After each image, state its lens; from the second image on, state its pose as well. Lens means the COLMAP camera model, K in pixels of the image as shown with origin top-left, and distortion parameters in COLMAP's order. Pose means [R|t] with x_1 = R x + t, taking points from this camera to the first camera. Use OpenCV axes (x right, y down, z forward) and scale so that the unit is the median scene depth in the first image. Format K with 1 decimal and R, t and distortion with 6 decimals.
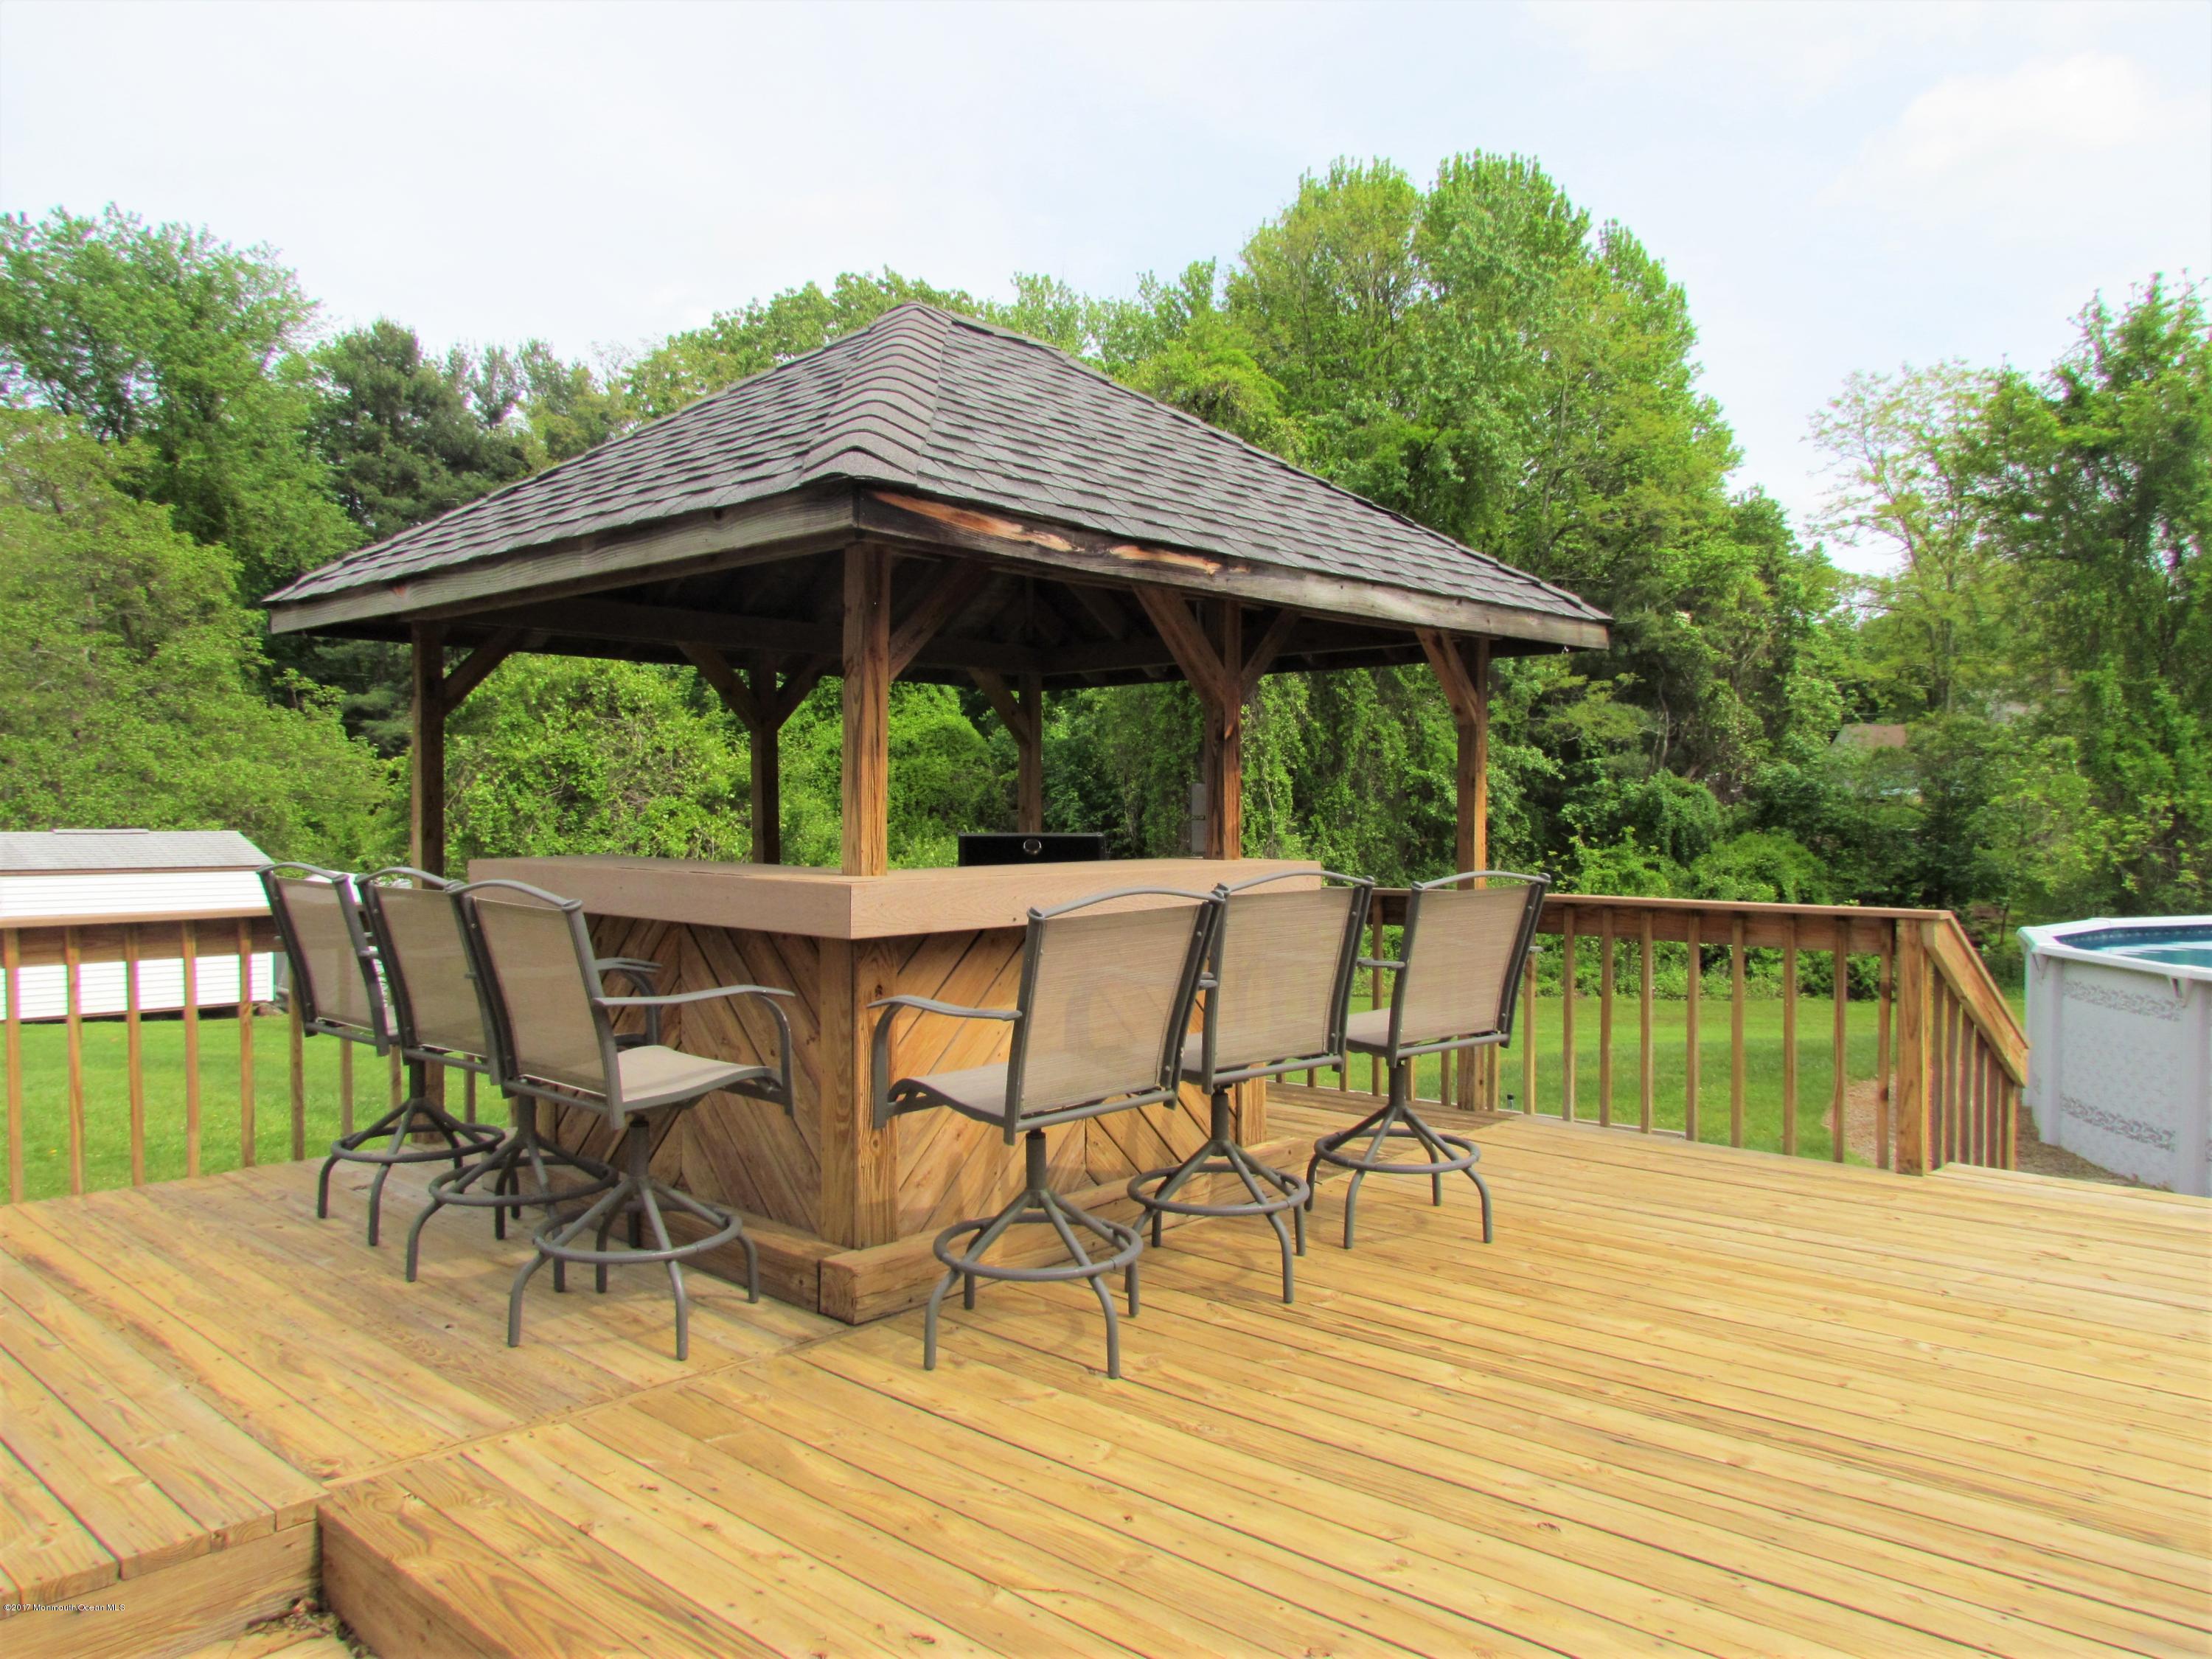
lens RADIAL K [[1558.9, 0, 982.8], [0, 1558.9, 828.4], [0, 0, 1]] dist [-0.031491, 0.013849]
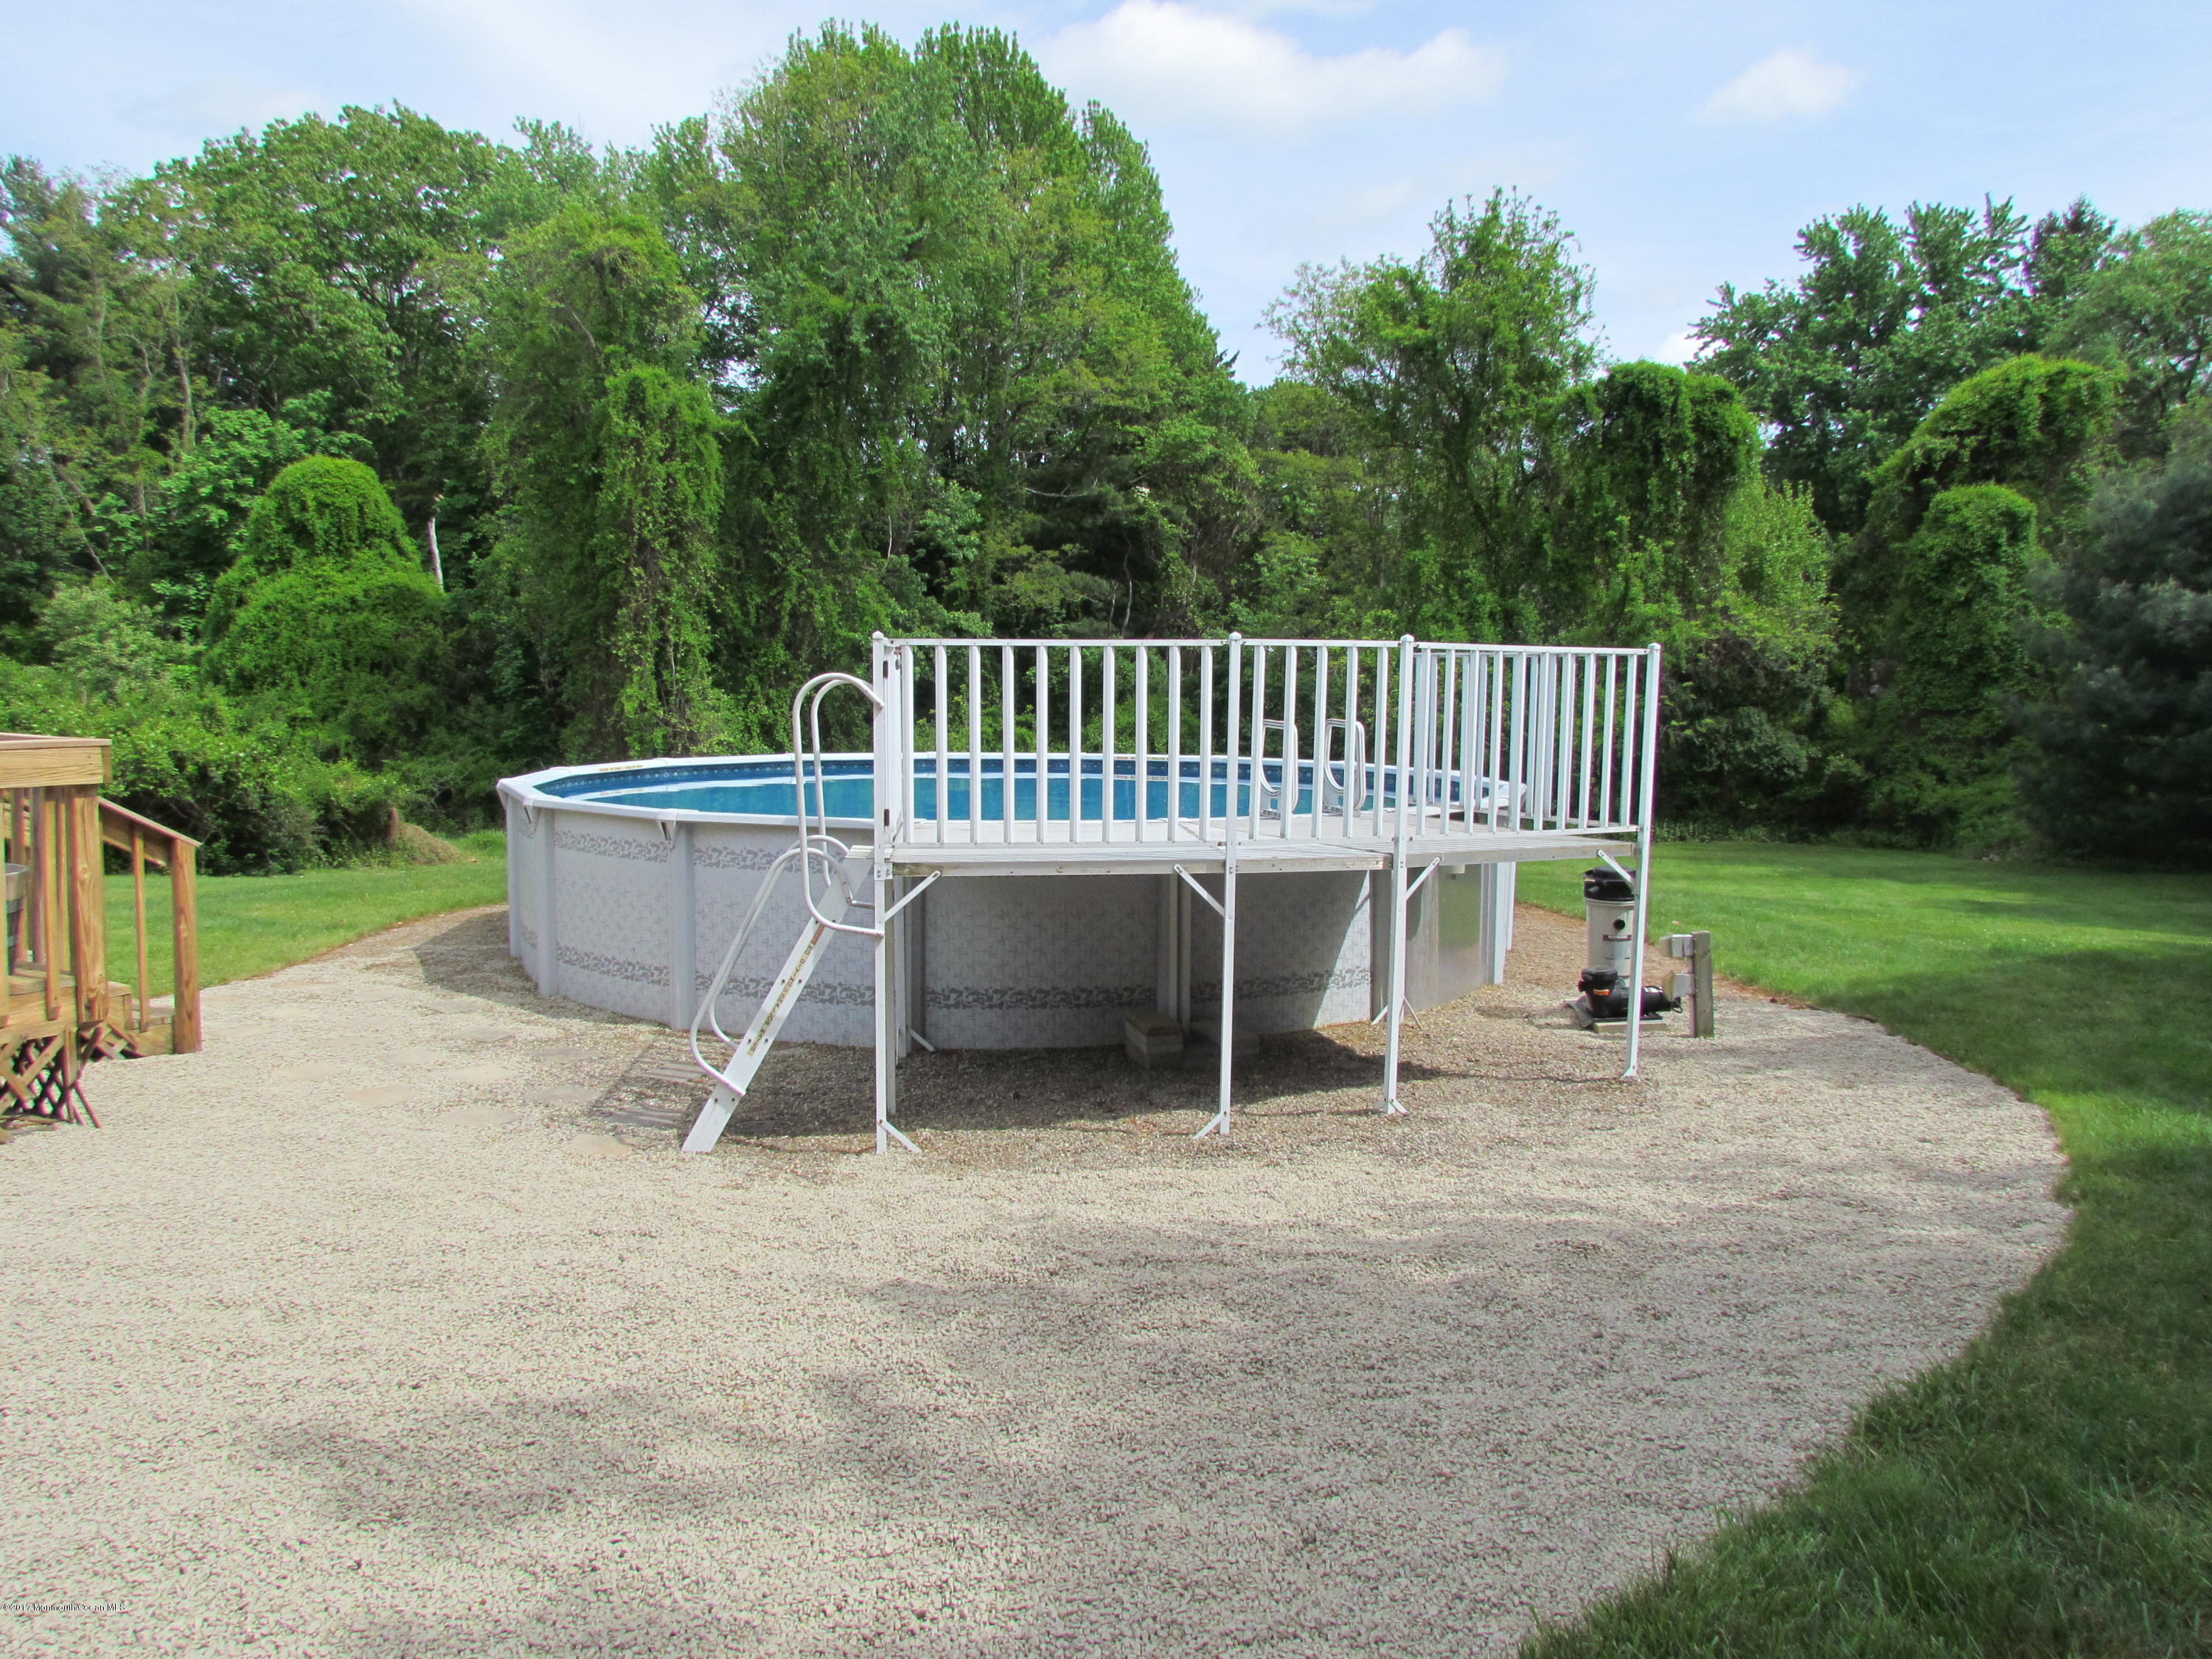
lens RADIAL K [[1558.9, 0, 1085.5], [0, 1558.9, 837.4], [0, 0, 1]] dist [-0.031491, 0.013849]
pose [[0.985645, -0.007908, 0.168647, 0.245114], [-0.008567, 0.995273, 0.096741, -0.002644], [-0.168615, -0.096797, 0.980918, -0.073031]]
